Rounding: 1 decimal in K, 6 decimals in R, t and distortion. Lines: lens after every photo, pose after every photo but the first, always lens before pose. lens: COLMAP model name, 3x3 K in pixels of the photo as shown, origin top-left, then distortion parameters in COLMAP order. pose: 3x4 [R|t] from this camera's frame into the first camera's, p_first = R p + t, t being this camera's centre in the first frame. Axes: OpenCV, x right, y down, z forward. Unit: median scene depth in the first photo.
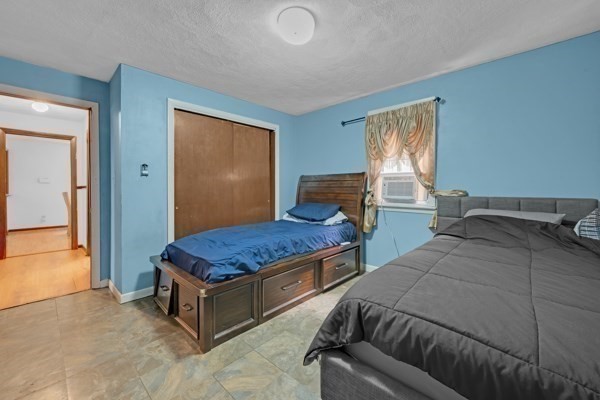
lens RADIAL K [[241.0, 0, 295.3], [0, 241.0, 189.9], [0, 0, 1]] dist [0.004288, 0.000258]
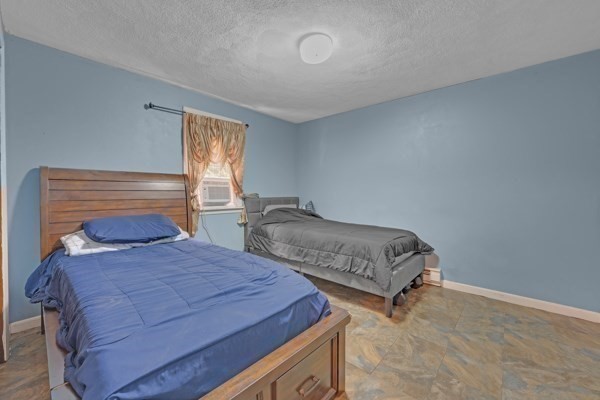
lens RADIAL K [[241.0, 0, 299.8], [0, 241.0, 196.8], [0, 0, 1]] dist [0.004288, 0.000258]
pose [[-0.021517, -0.018158, 0.999604, -0.675616], [0.008485, 0.999796, 0.018344, -0.003412], [-0.999732, 0.008877, -0.021359, 0.659240]]
